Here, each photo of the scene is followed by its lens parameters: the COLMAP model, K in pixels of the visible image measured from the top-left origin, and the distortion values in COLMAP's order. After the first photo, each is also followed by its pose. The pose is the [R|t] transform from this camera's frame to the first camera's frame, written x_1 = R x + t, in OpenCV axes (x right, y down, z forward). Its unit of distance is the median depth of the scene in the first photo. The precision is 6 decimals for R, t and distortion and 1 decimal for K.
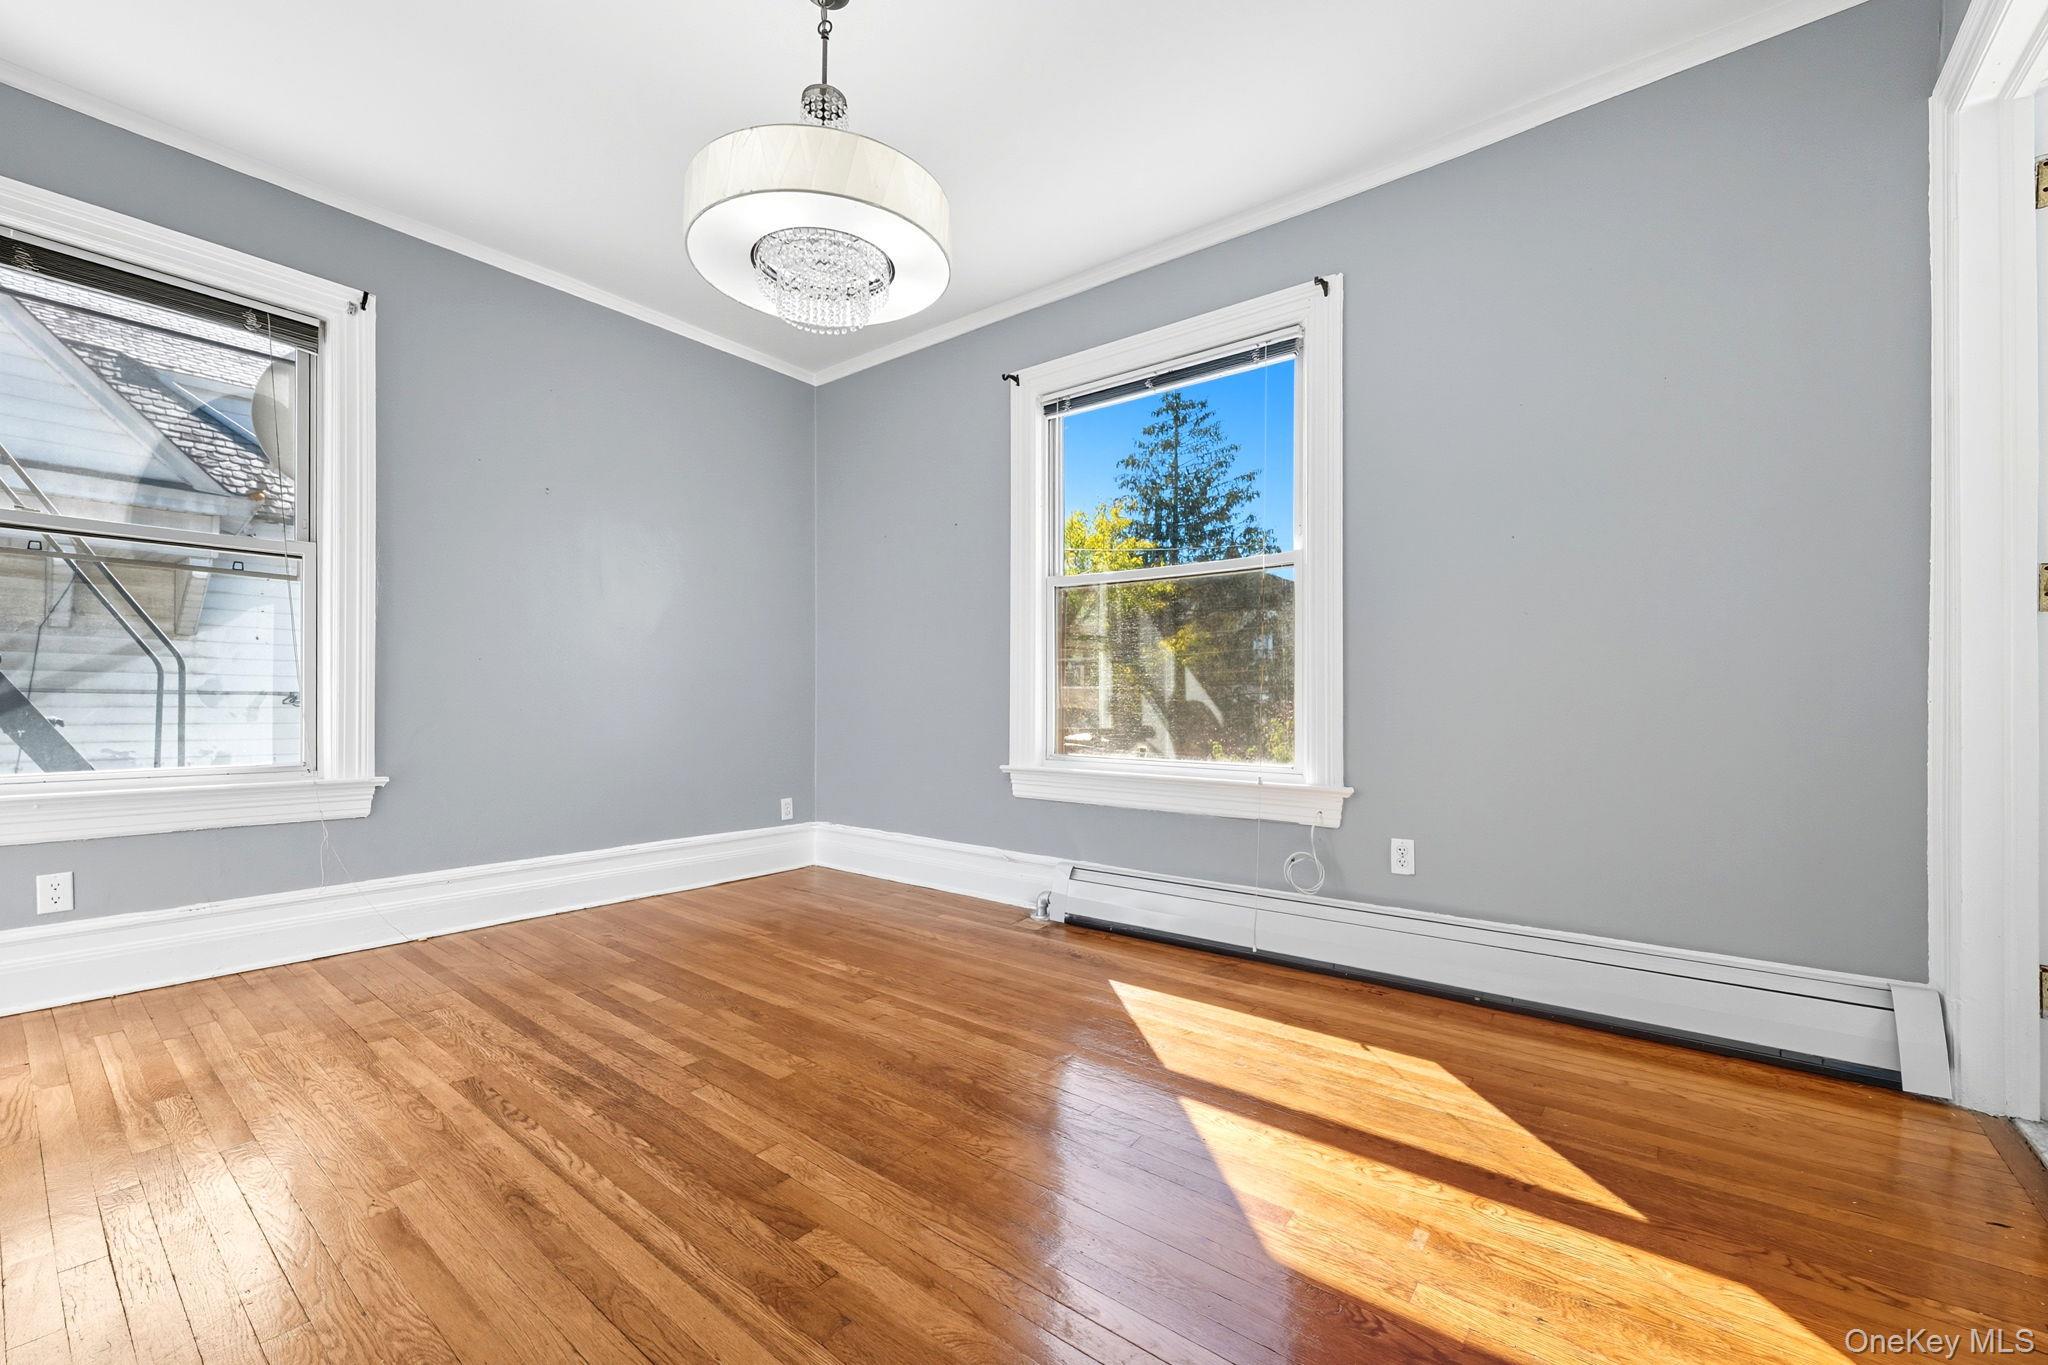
lens RADIAL K [[823.3, 0, 1020.7], [0, 823.3, 688.4], [0, 0, 1]] dist [-0.000252, -0.000118]
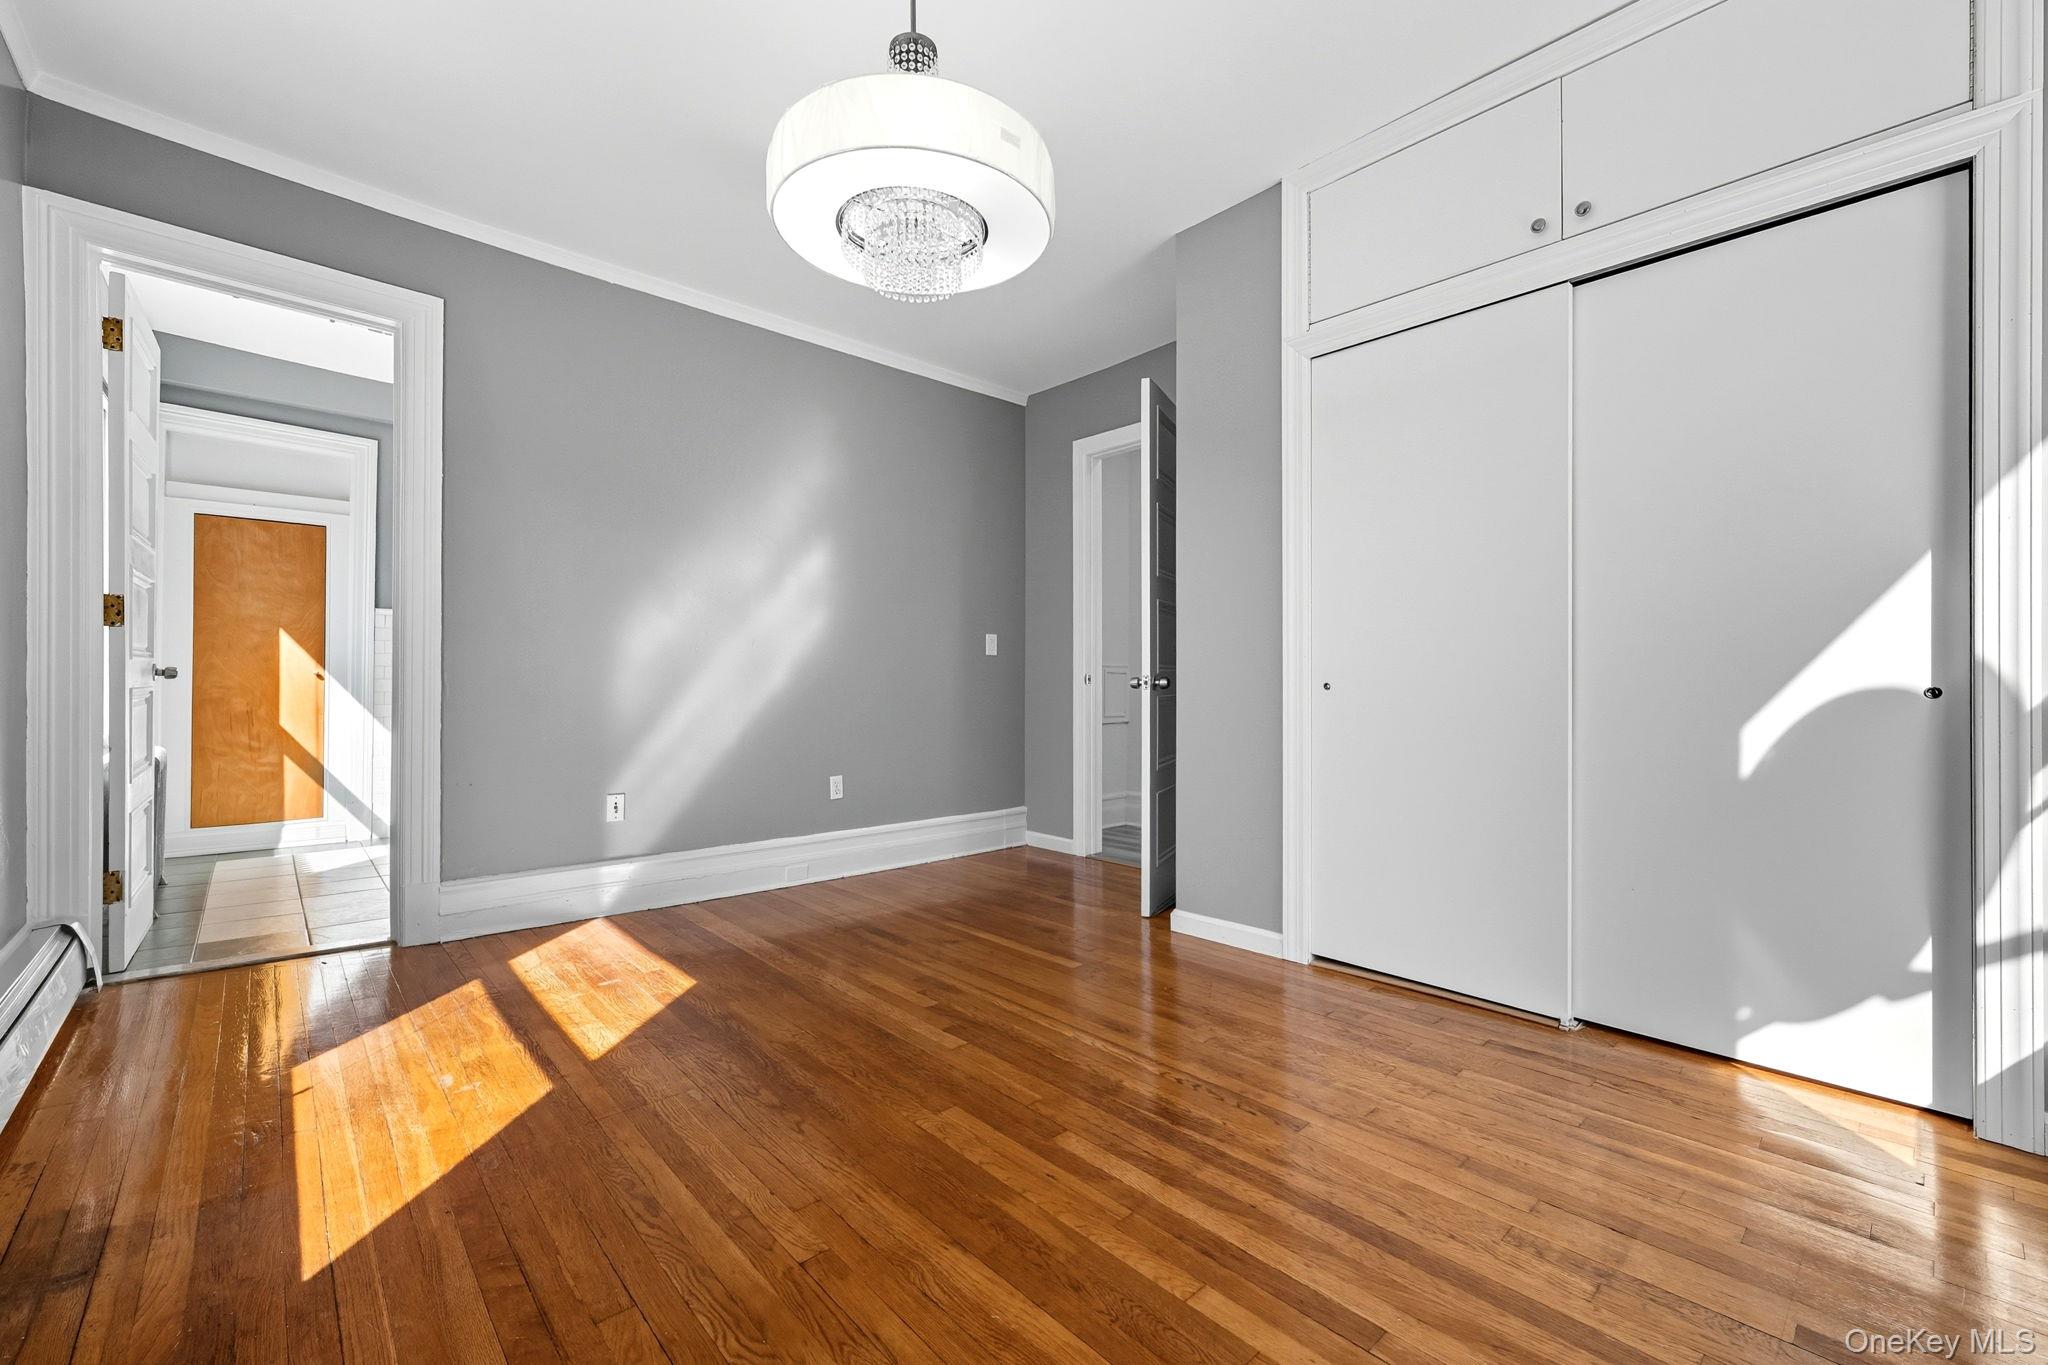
lens RADIAL K [[823.3, 0, 1025.9], [0, 823.3, 684.7], [0, 0, 1]] dist [-0.000252, -0.000118]
pose [[-0.986357, -0.004897, 0.164546, -0.494095], [-0.006036, 0.999961, -0.006425, 0.007820], [-0.164508, -0.007330, -0.986349, 1.803750]]
